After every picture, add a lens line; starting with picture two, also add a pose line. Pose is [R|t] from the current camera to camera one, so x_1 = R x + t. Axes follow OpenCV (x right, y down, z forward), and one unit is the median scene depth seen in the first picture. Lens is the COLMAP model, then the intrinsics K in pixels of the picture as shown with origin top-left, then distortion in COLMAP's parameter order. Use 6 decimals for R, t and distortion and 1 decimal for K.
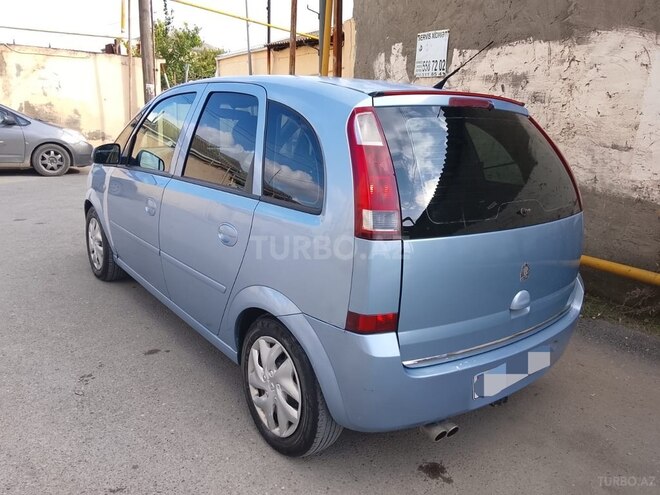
lens RADIAL K [[514.8, 0, 334.0], [0, 514.8, 229.8], [0, 0, 1]] dist [0.061987, -0.102681]
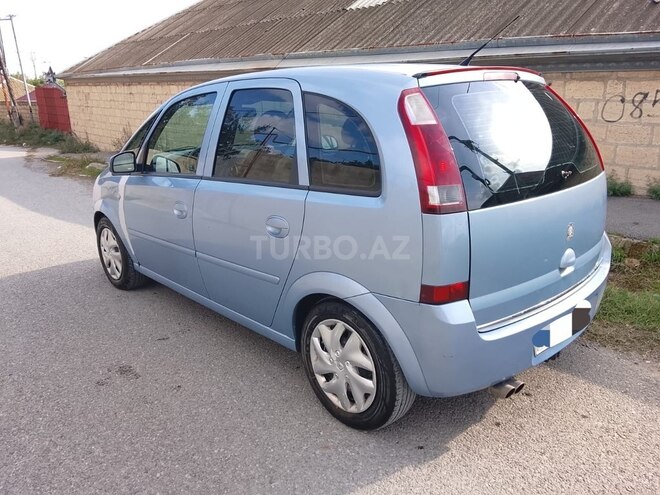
lens RADIAL K [[514.8, 0, 334.0], [0, 514.8, 229.8], [0, 0, 1]] dist [0.061987, -0.102681]
pose [[0.993267, -0.103809, 0.051420, -0.118325], [0.102889, 0.994487, 0.020222, 0.004755], [-0.053236, -0.014795, 0.998472, -0.023179]]
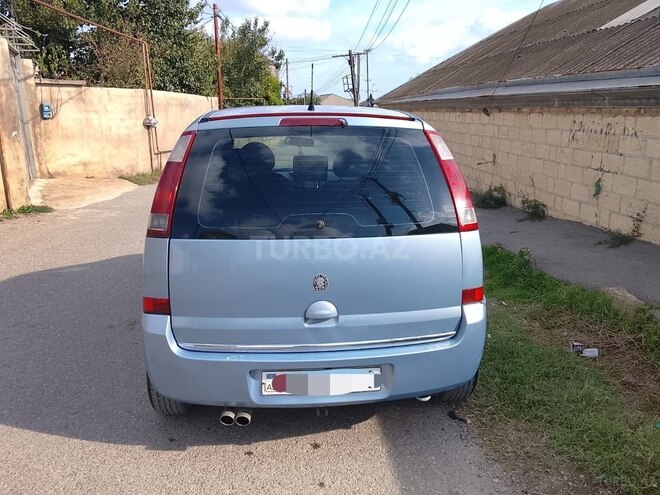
lens RADIAL K [[514.8, 0, 334.0], [0, 514.8, 229.8], [0, 0, 1]] dist [0.061987, -0.102681]
pose [[0.837057, 0.043860, -0.545355, 0.680535], [-0.071250, 0.997032, -0.029175, 0.003324], [0.542457, 0.063278, 0.837697, 0.111935]]
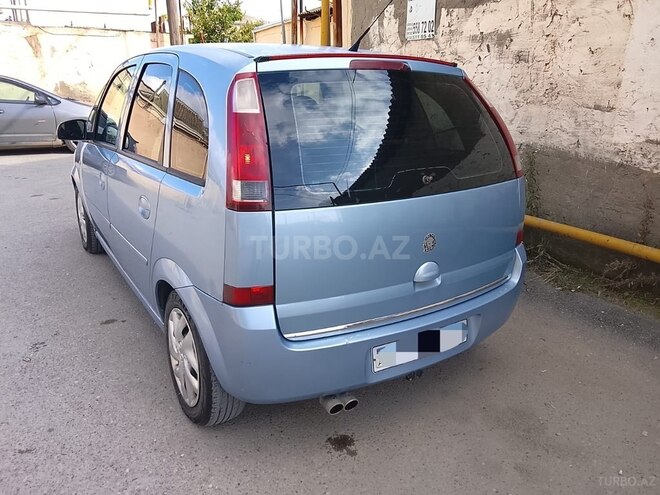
lens RADIAL K [[514.8, 0, 334.0], [0, 514.8, 229.8], [0, 0, 1]] dist [0.061987, -0.102681]
pose [[0.994839, -0.007707, -0.101171, 0.208420], [0.013143, 0.998499, 0.053173, 0.003177], [0.100609, -0.054229, 0.993447, 0.027350]]
